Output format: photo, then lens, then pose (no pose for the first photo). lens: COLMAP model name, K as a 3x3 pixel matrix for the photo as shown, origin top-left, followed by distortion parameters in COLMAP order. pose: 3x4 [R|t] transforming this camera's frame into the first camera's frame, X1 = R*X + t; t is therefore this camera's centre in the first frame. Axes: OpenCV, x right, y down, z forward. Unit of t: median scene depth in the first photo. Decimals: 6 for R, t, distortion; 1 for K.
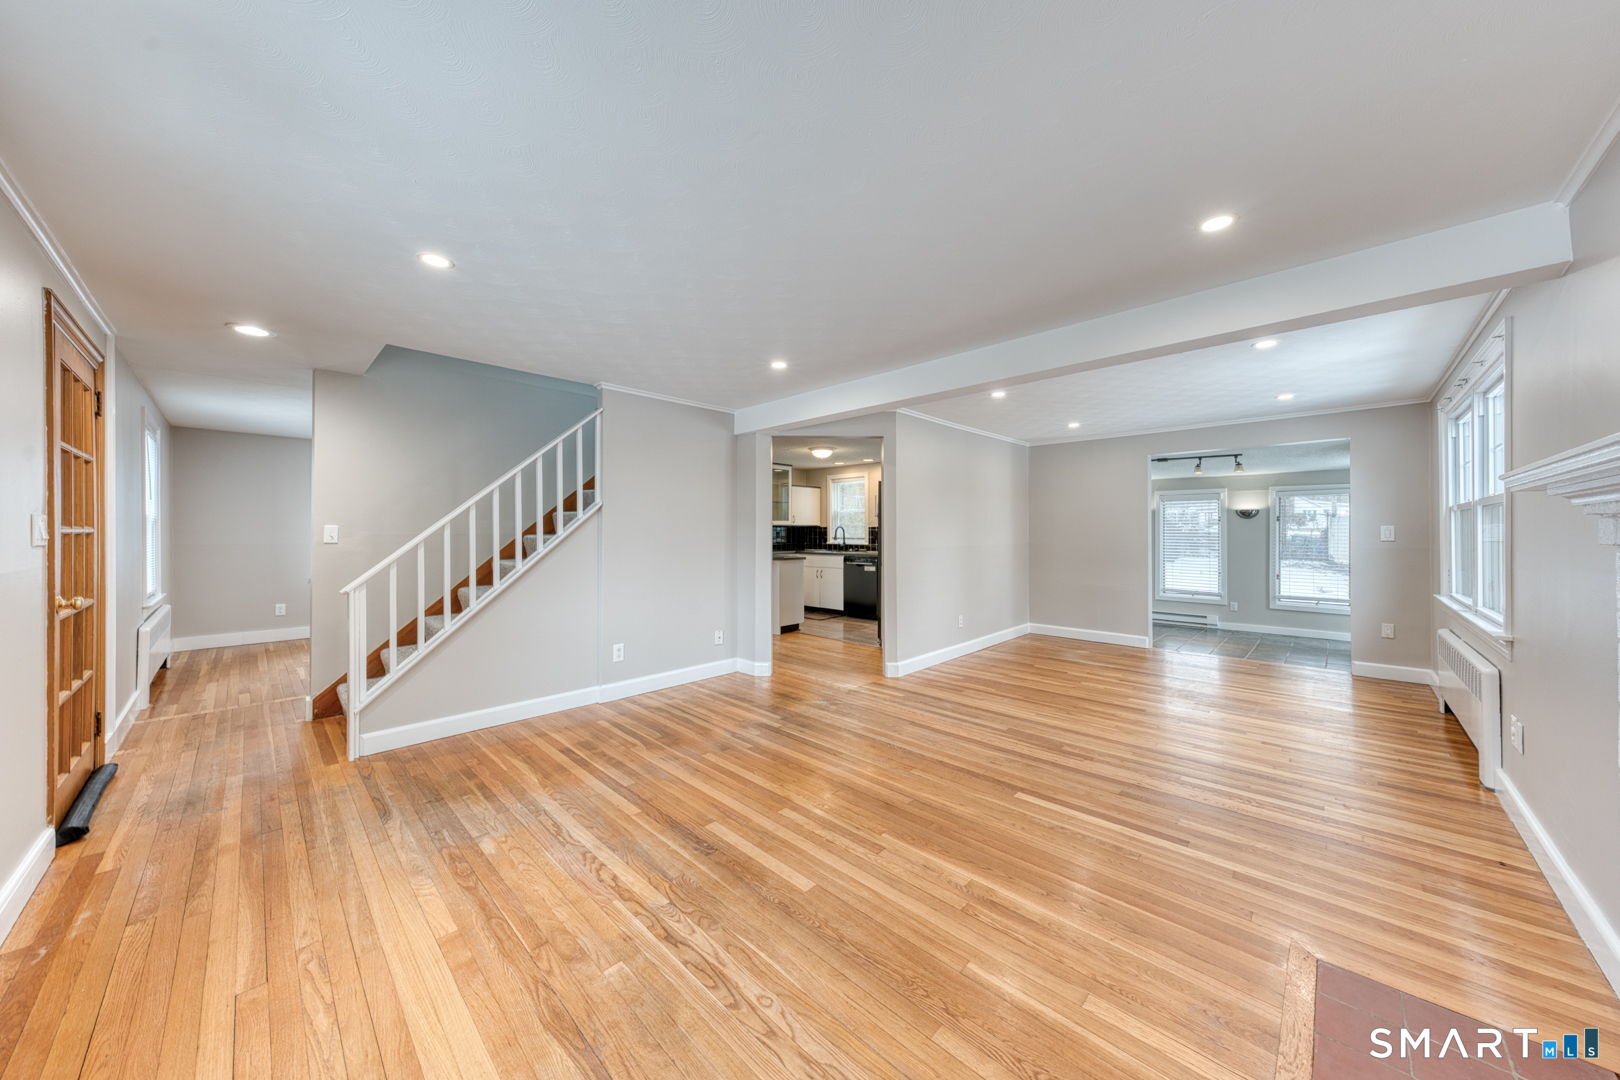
lens RADIAL K [[572.7, 0, 828.9], [0, 572.7, 533.9], [0, 0, 1]] dist [0.007846, 0.000038]
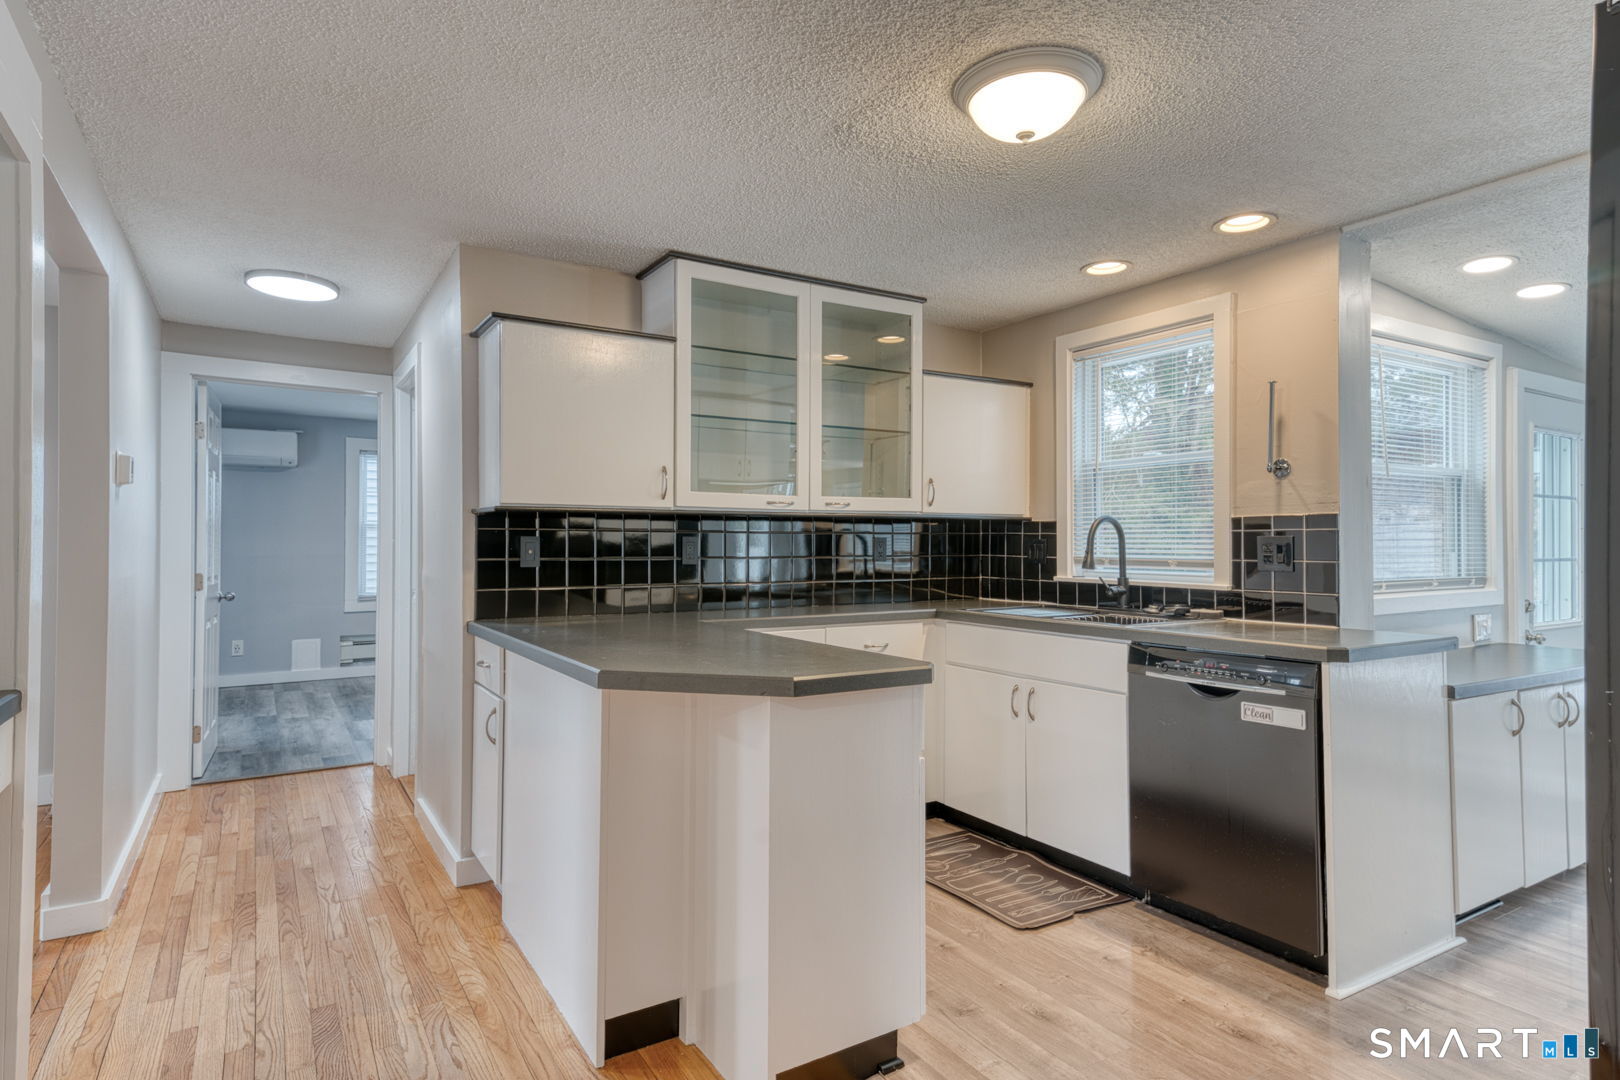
lens RADIAL K [[895.9, 0, 810.2], [0, 895.9, 532.6], [0, 0, 1]] dist [0.040140, 0.000327]
pose [[0.960932, -0.001670, -0.276779, 0.003067], [-0.002006, 0.999914, -0.012996, -0.000308], [0.276776, 0.013044, 0.960846, 0.569102]]
